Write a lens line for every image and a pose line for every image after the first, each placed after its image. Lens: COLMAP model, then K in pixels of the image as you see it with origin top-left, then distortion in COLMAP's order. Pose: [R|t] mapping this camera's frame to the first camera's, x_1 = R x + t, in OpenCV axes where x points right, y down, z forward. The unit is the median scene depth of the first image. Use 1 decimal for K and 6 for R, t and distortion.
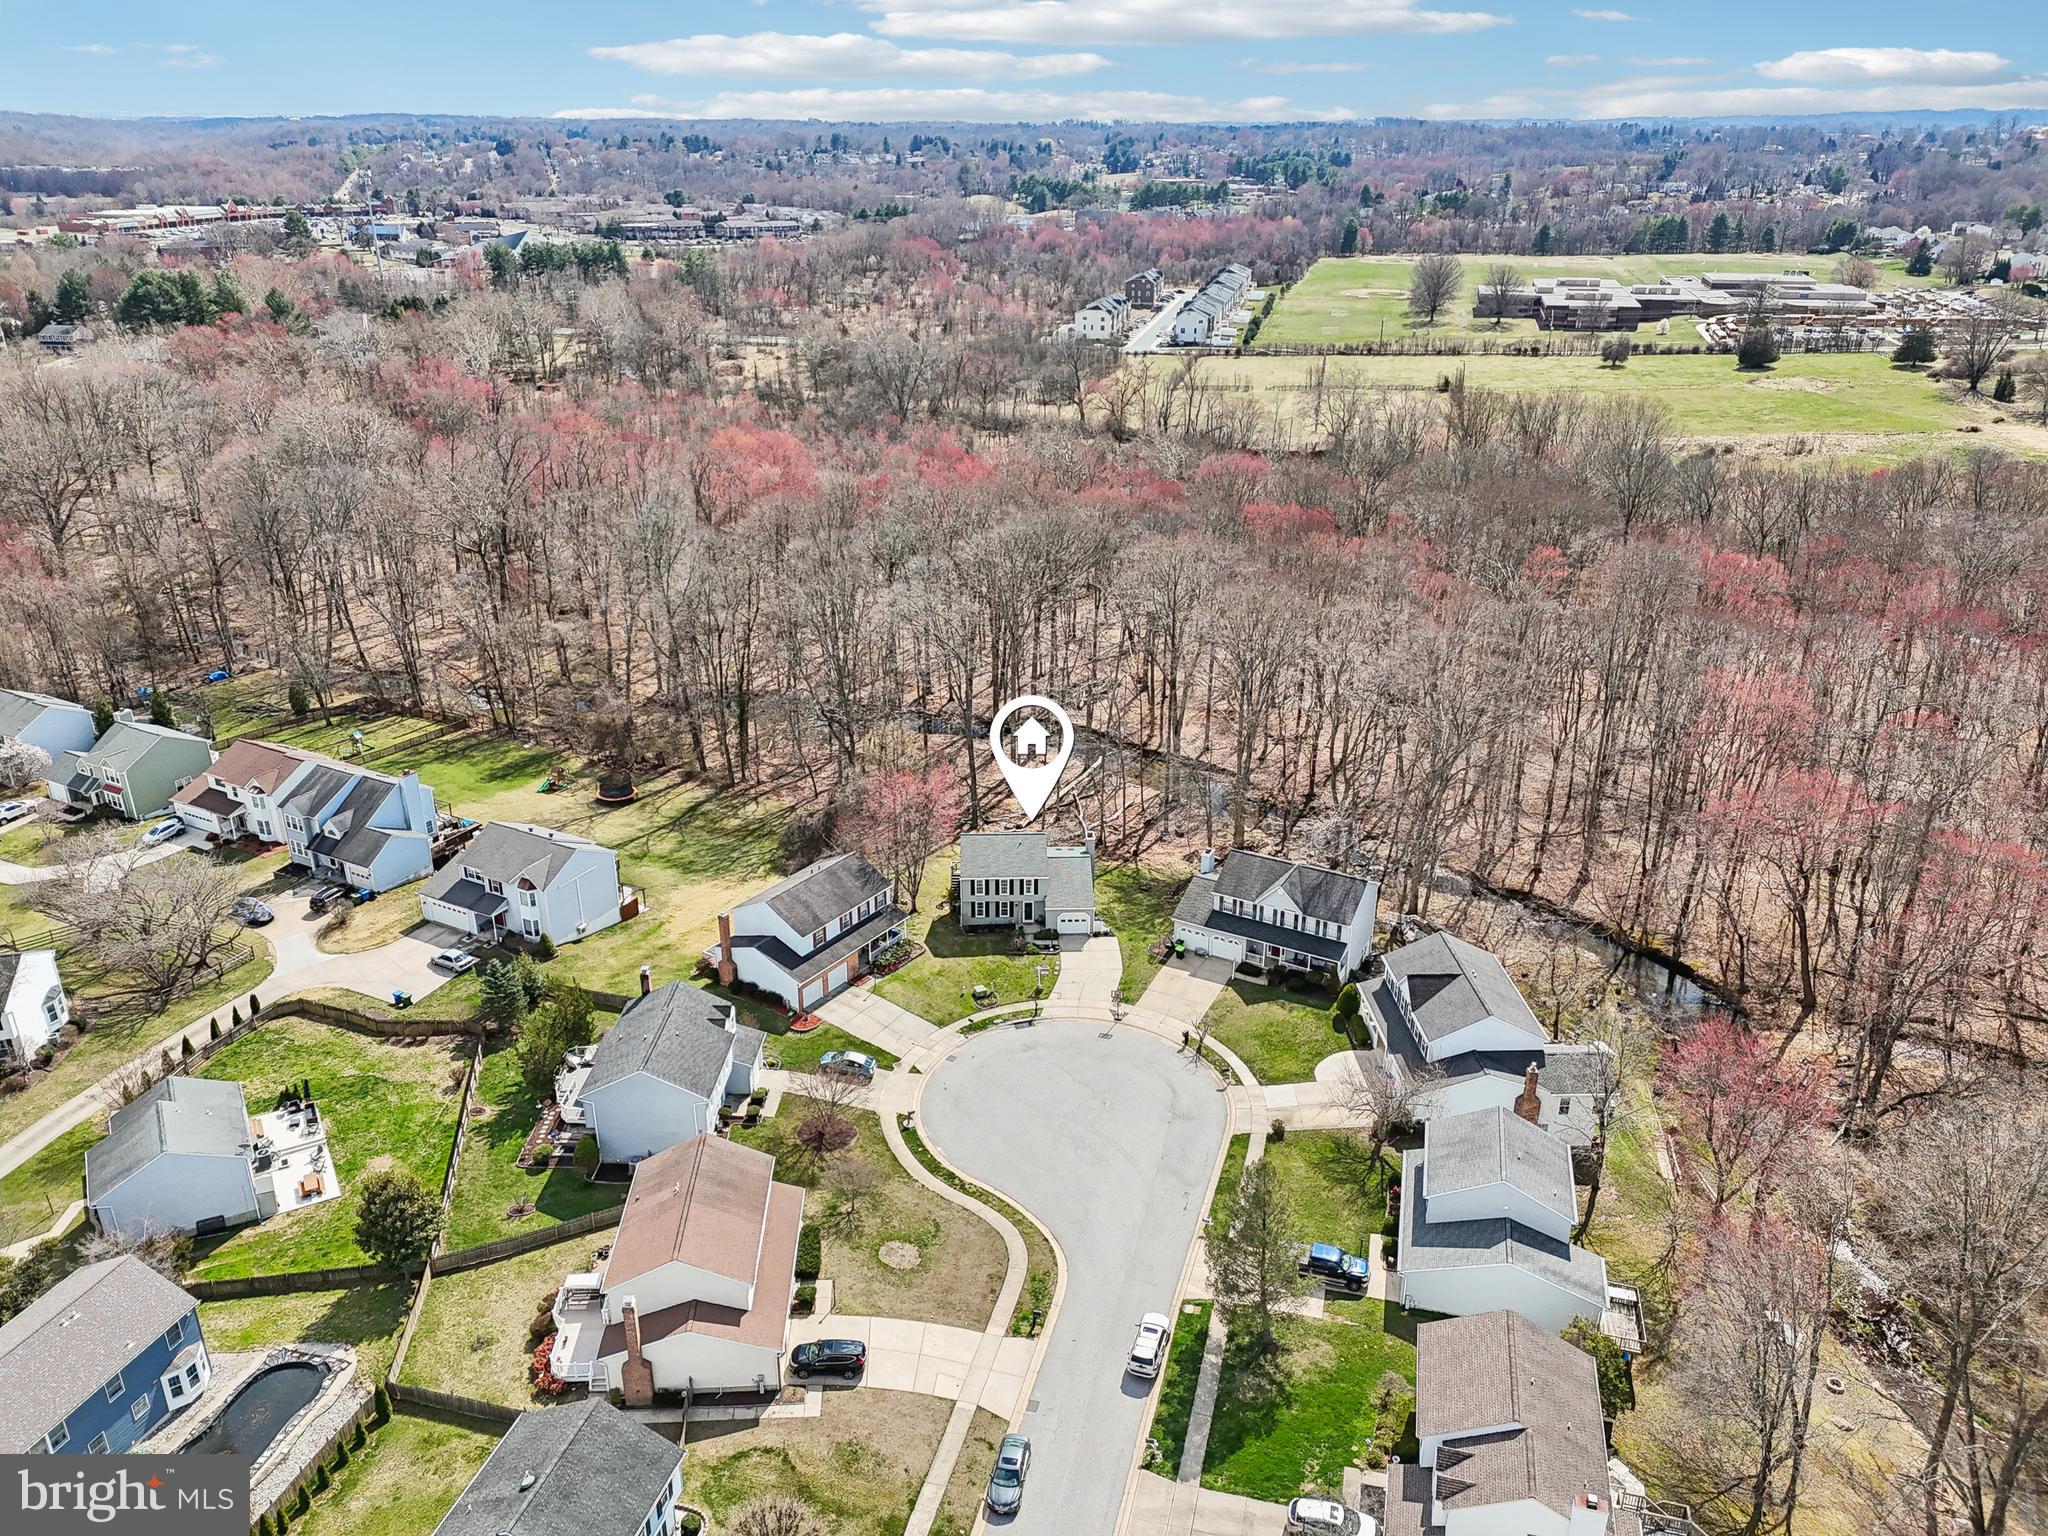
lens RADIAL K [[1491.7, 0, 1024.0], [0, 1491.7, 768.0], [0, 0, 1]] dist [0.031446, -0.005627]
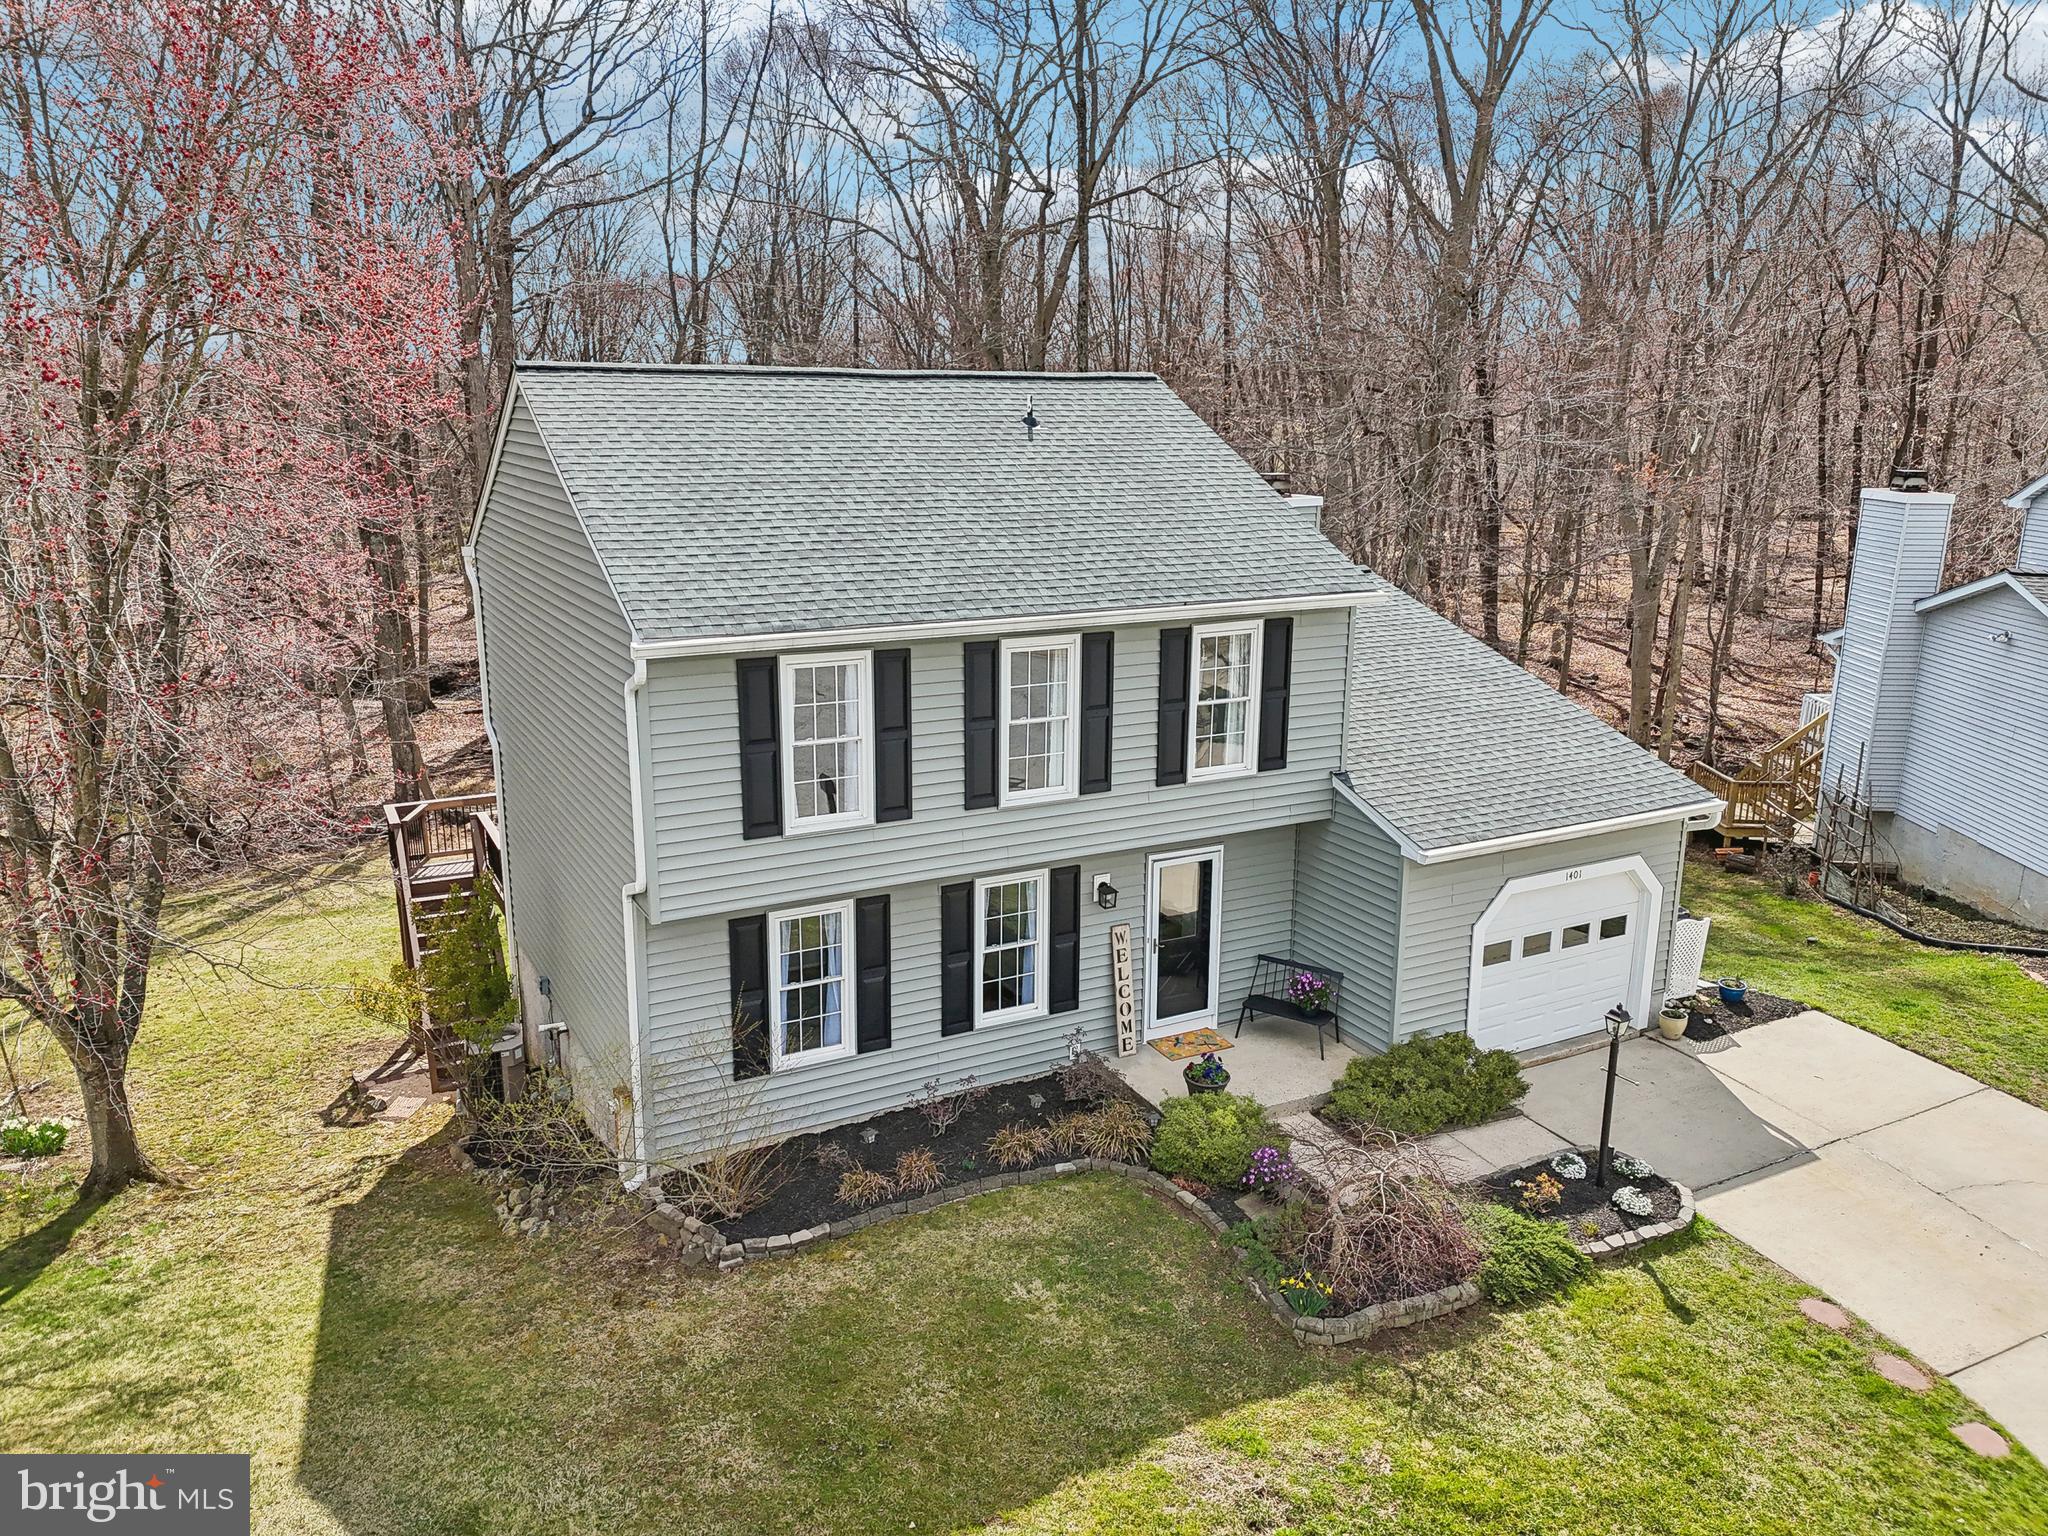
lens RADIAL K [[1491.7, 0, 1024.0], [0, 1491.7, 768.0], [0, 0, 1]] dist [0.031446, -0.005627]
pose [[0.895338, -0.097901, 0.434494, -0.061286], [0.173385, 0.975201, -0.137550, 0.097672], [-0.410253, 0.198488, 0.890109, 0.901481]]
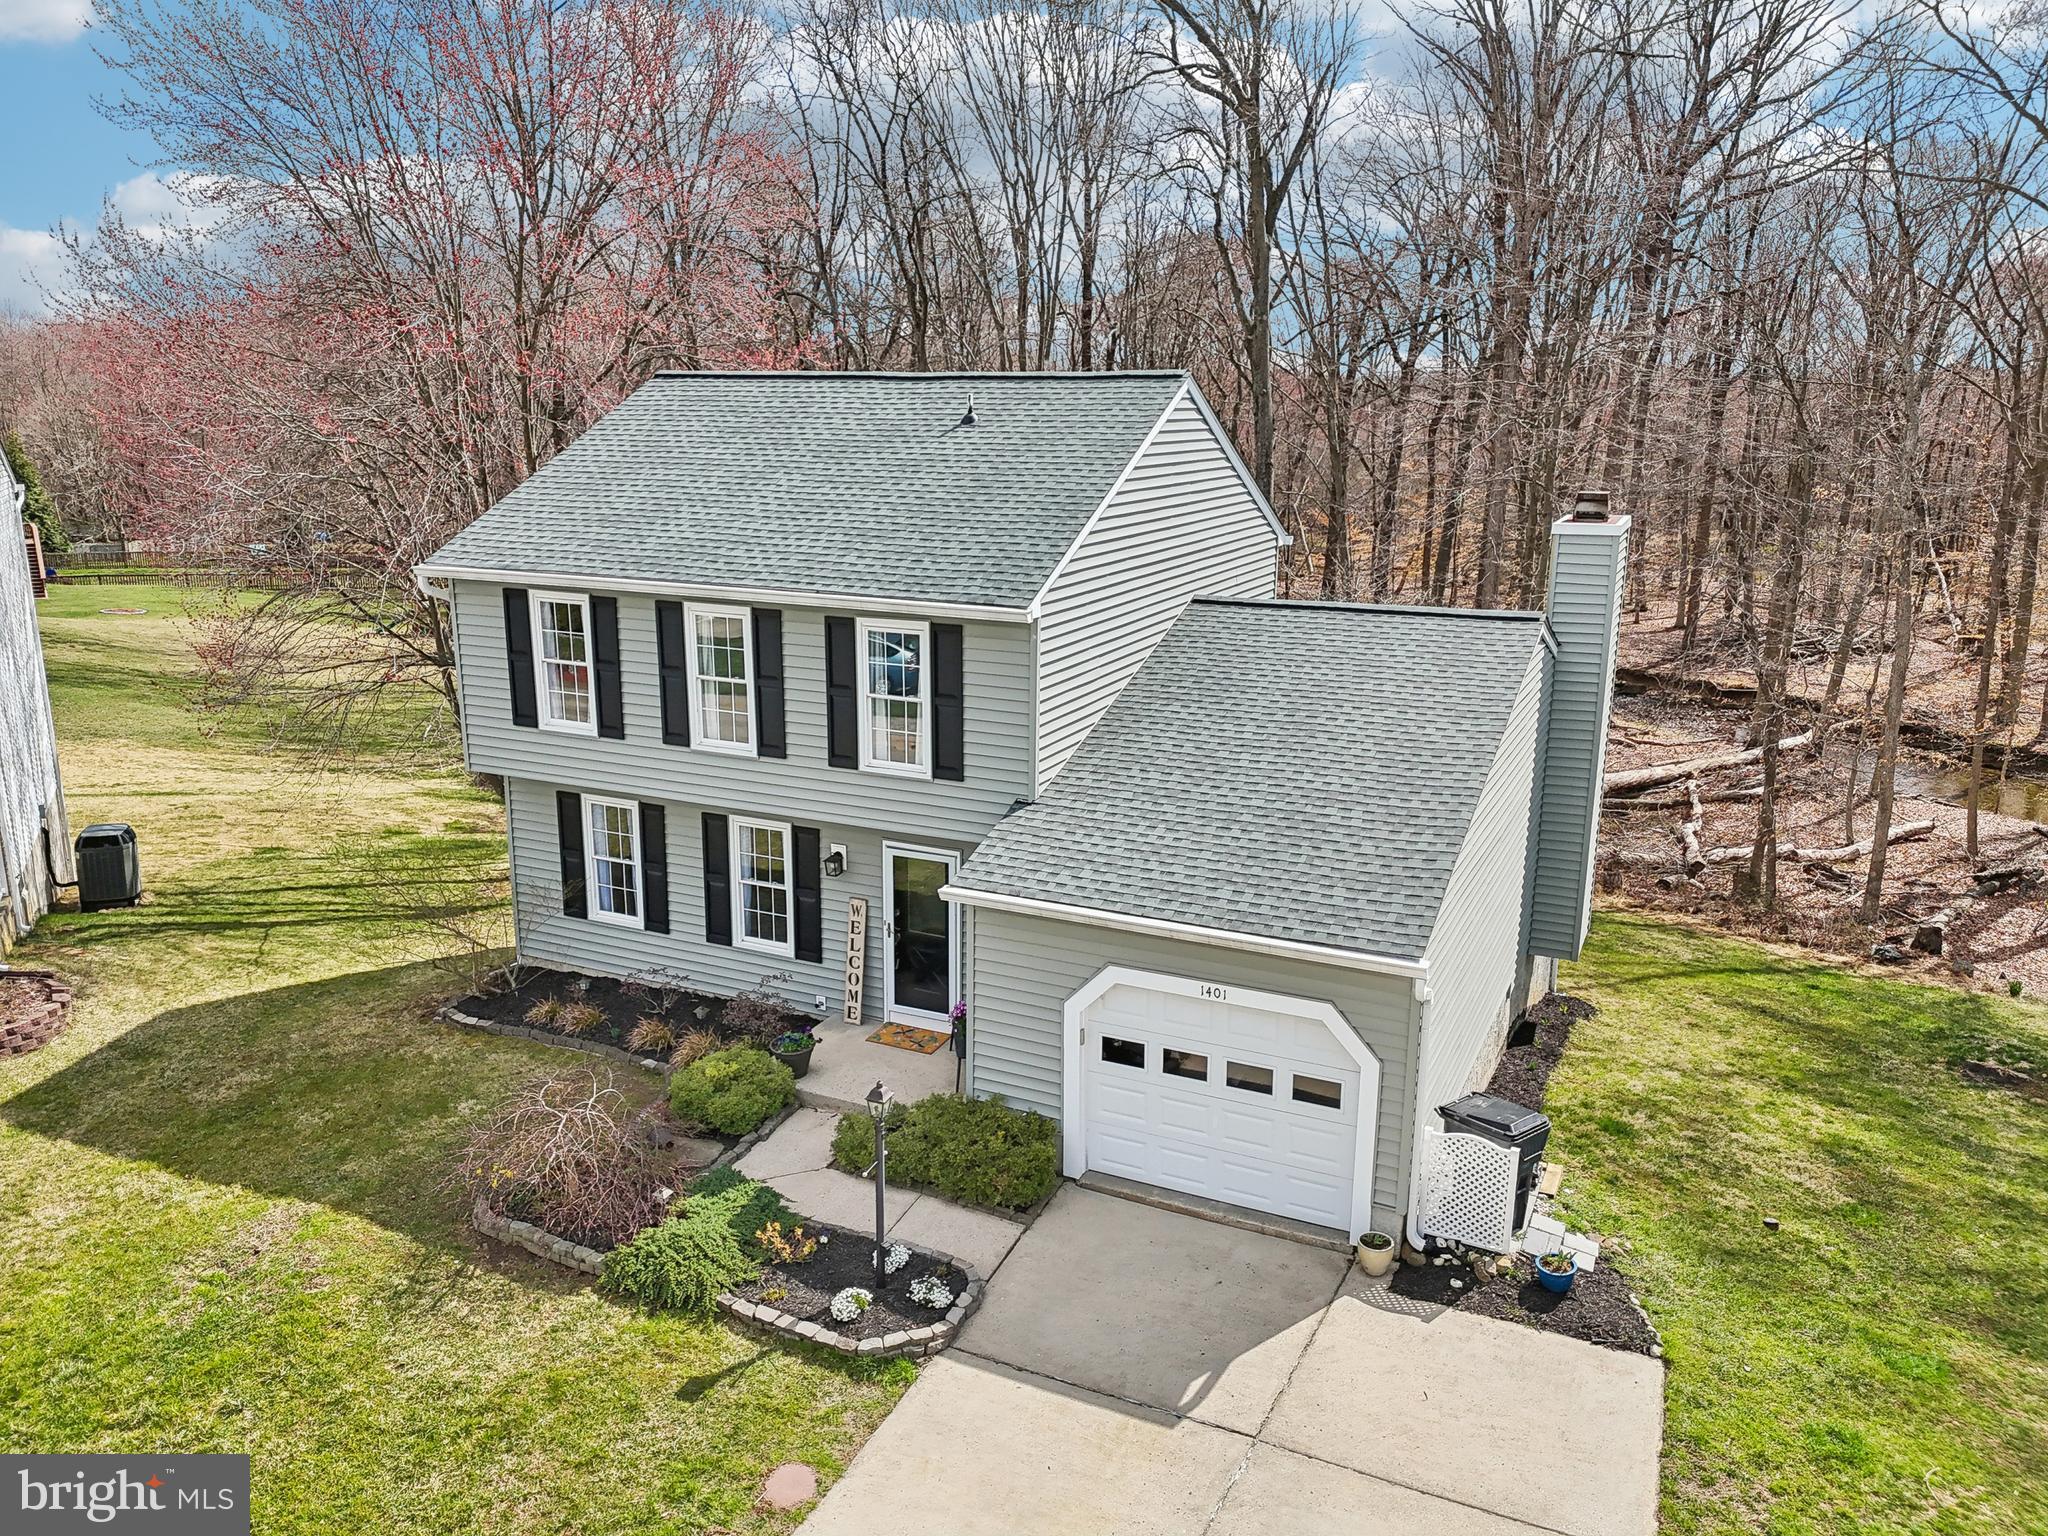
lens RADIAL K [[1491.7, 0, 1024.0], [0, 1491.7, 768.0], [0, 0, 1]] dist [0.031446, -0.005627]
pose [[0.893281, 0.116981, -0.434010, 0.062743], [-0.193486, 0.971581, -0.136358, 0.098590], [0.405724, 0.205781, 0.890529, 0.899063]]
